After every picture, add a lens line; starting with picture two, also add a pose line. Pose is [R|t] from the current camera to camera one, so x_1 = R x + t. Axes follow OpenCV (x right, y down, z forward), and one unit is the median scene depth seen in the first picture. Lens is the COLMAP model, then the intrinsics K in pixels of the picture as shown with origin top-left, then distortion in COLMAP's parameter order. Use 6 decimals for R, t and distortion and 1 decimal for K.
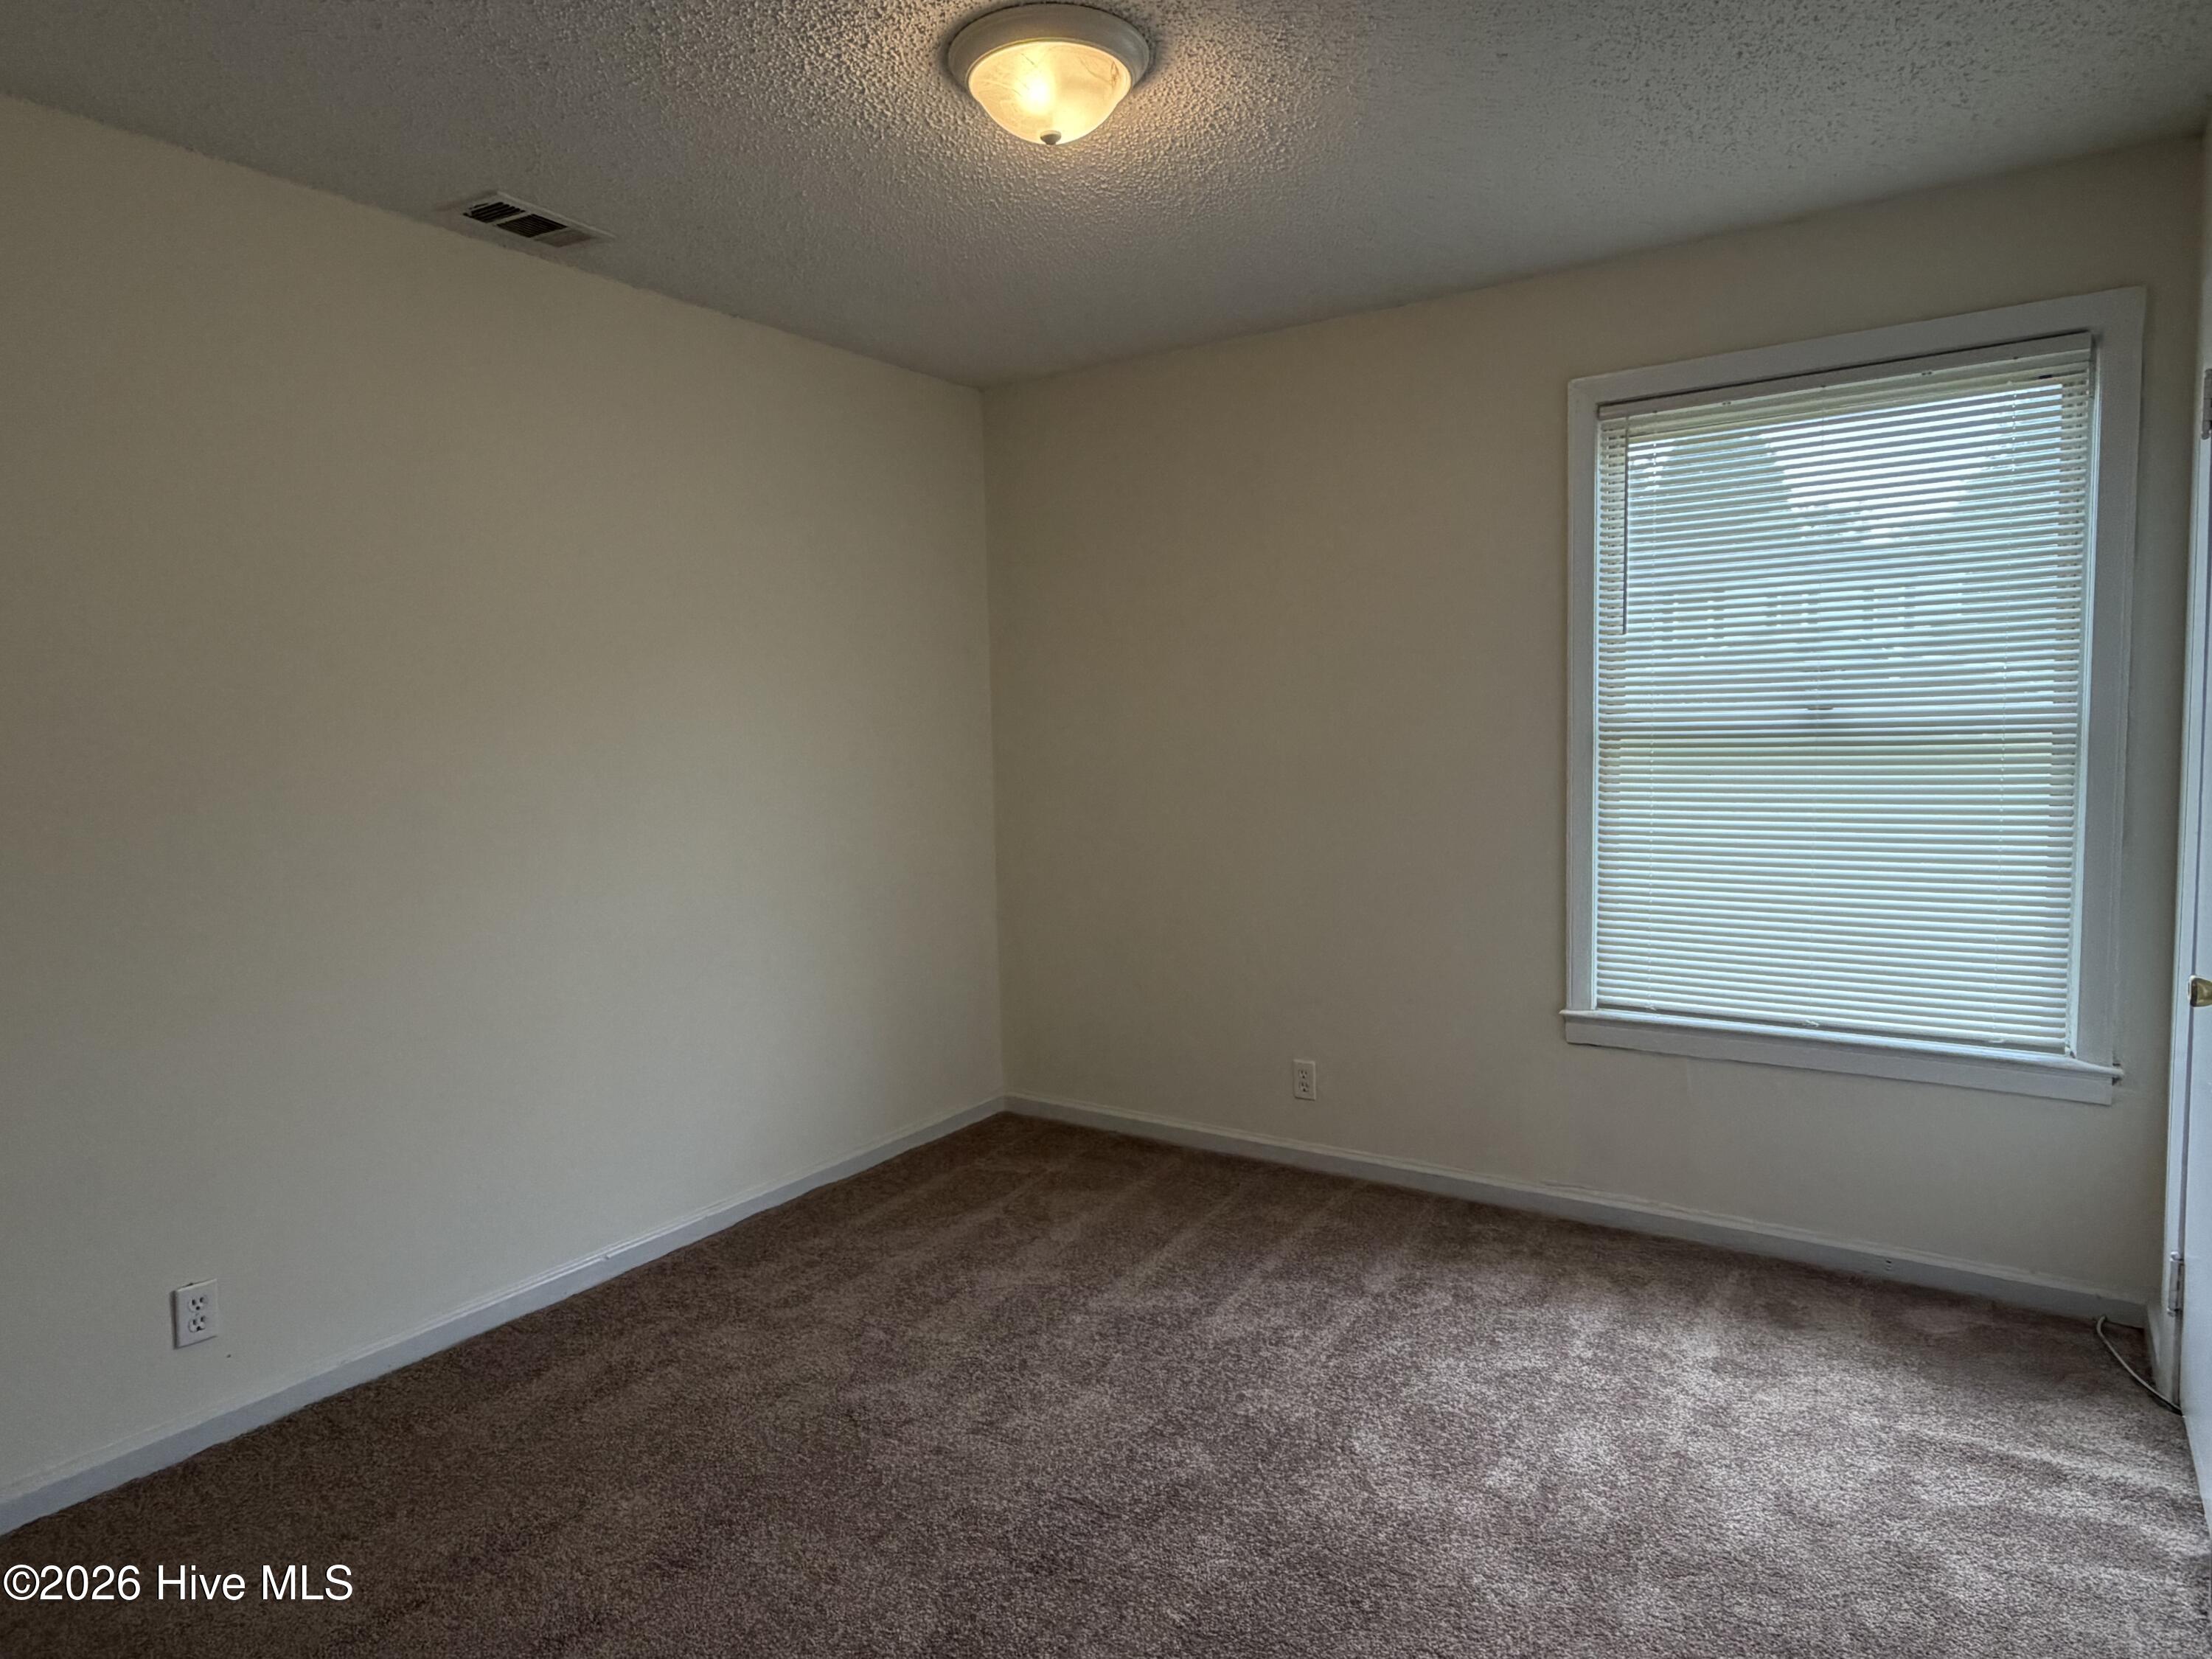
lens RADIAL K [[1303.5, 0, 1106.0], [0, 1303.5, 829.5], [0, 0, 1]] dist [-0.001871, 0.005846]
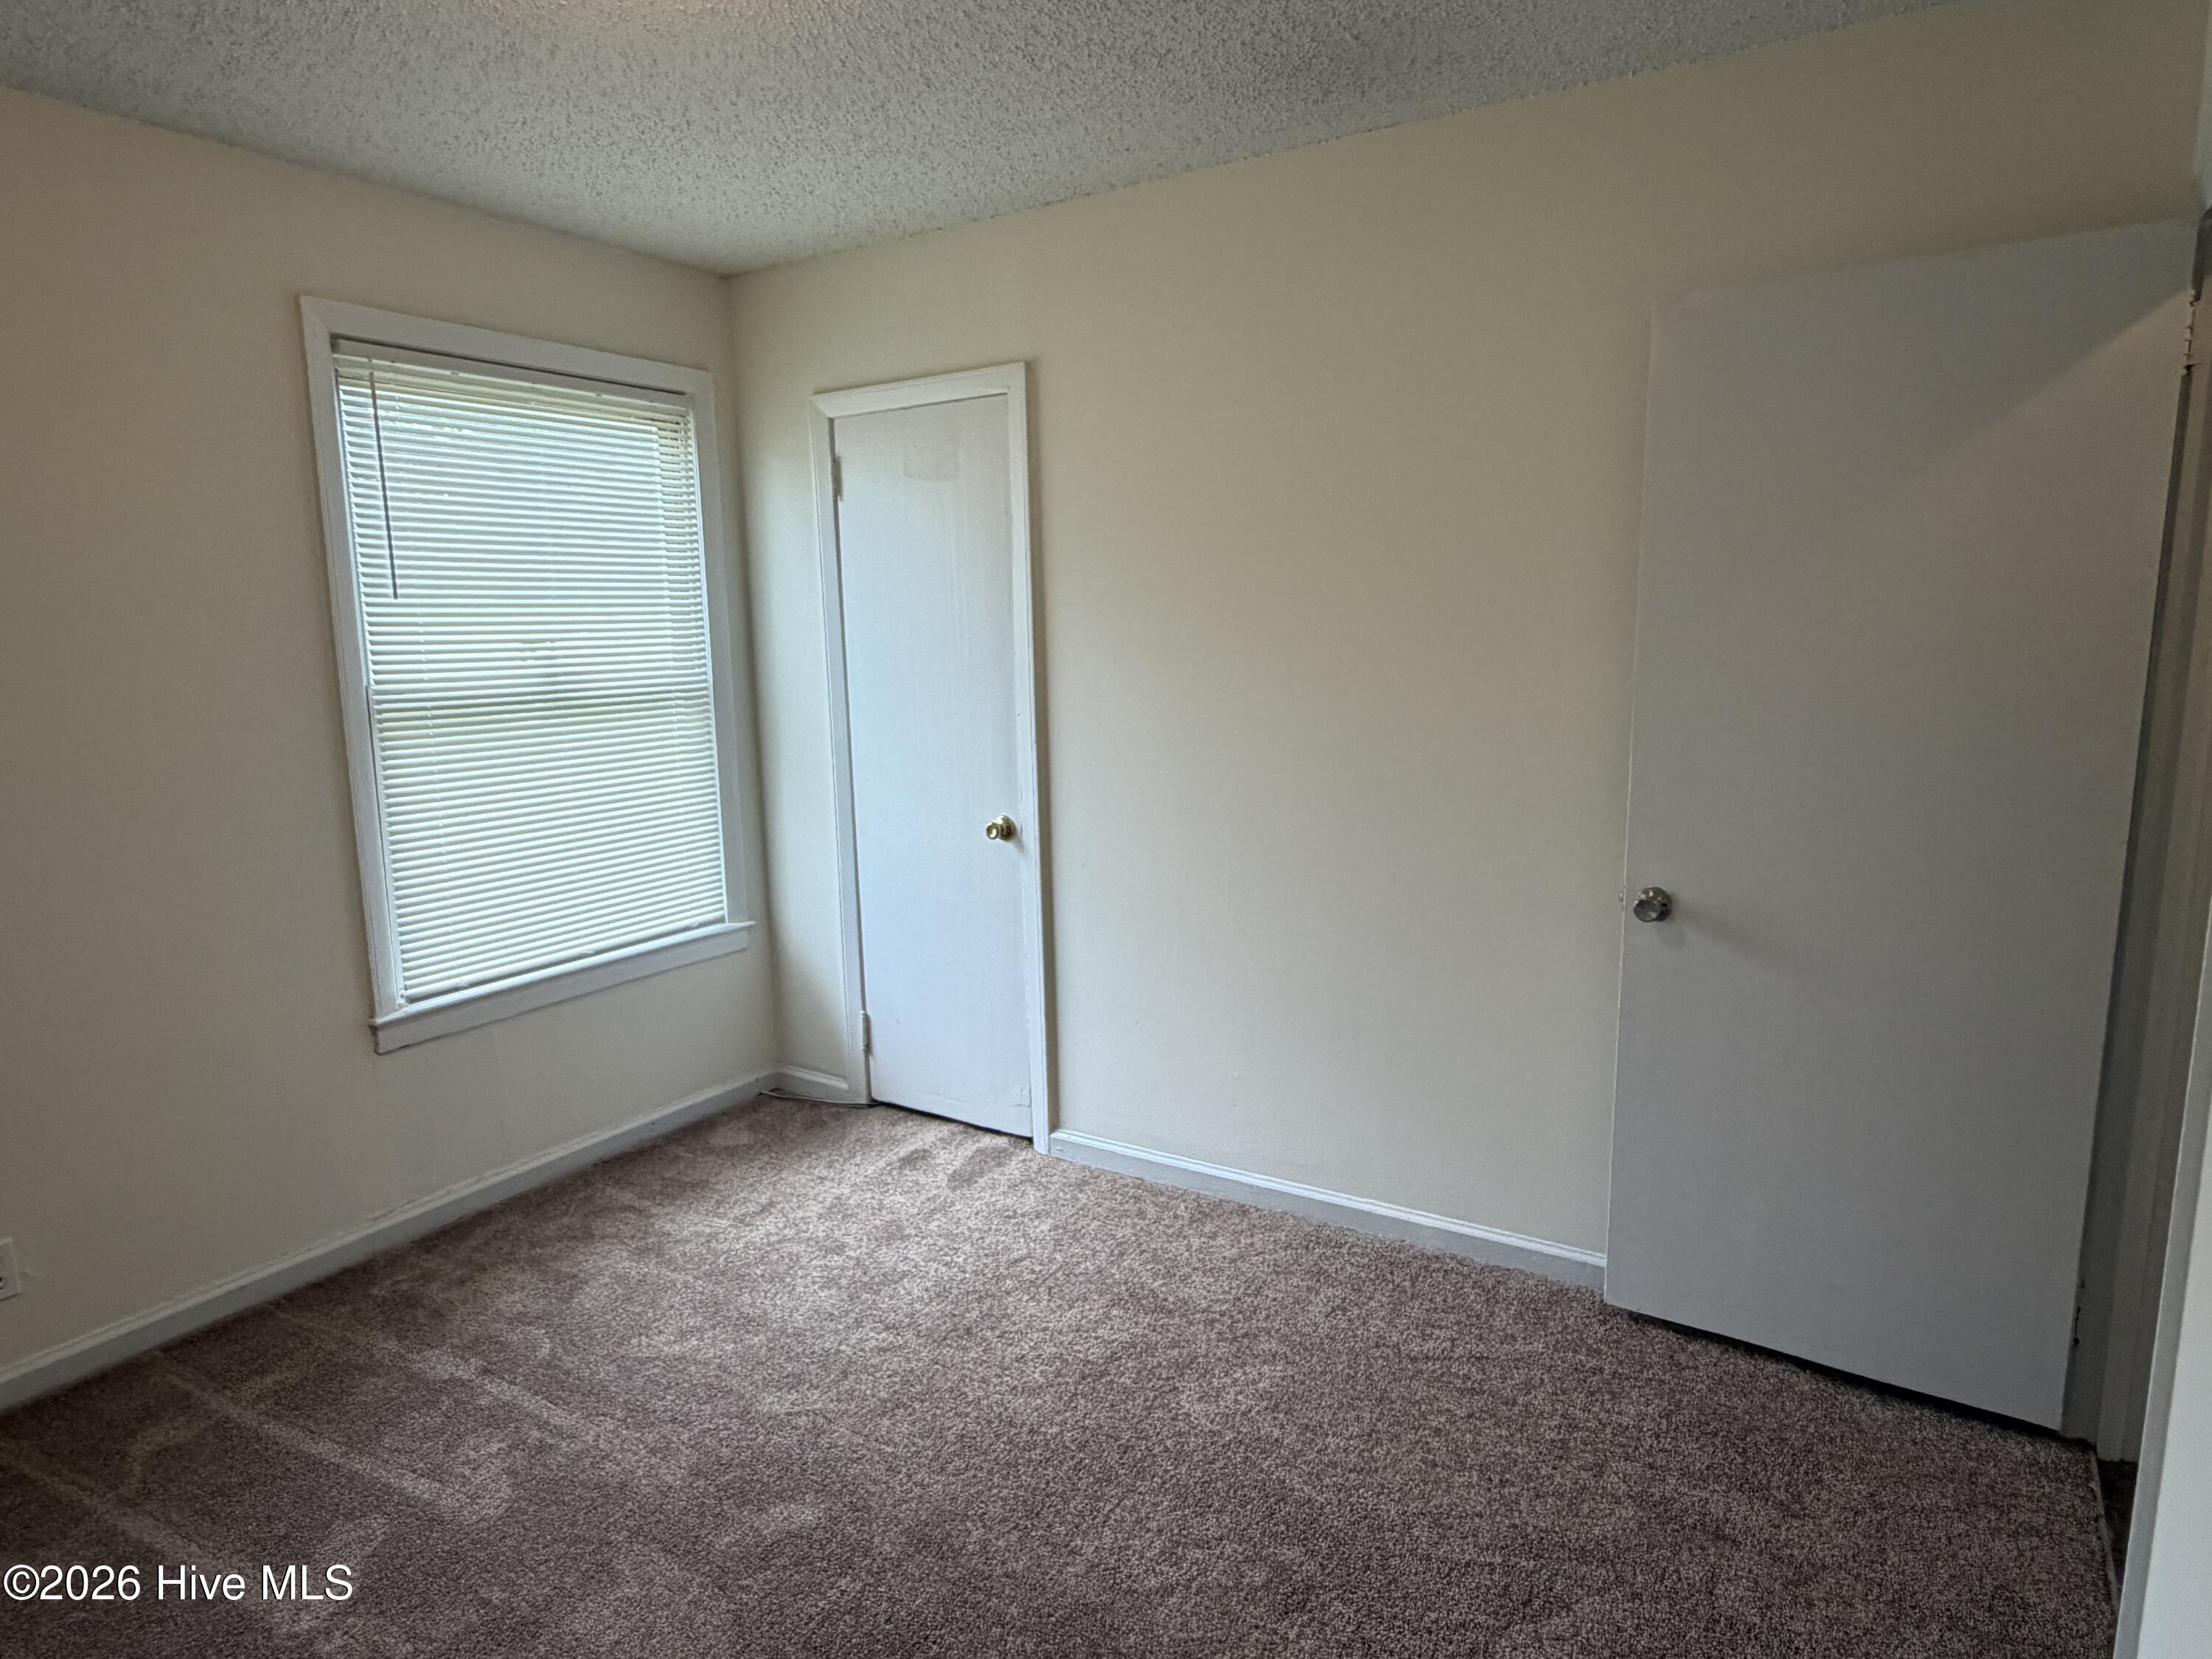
lens RADIAL K [[1303.5, 0, 1106.0], [0, 1303.5, 829.5], [0, 0, 1]] dist [-0.001871, 0.005846]
pose [[-0.039095, -0.132422, 0.990422, -0.608768], [0.103039, 0.985362, 0.135813, -0.067144], [-0.993909, 0.107362, -0.024878, 0.583189]]
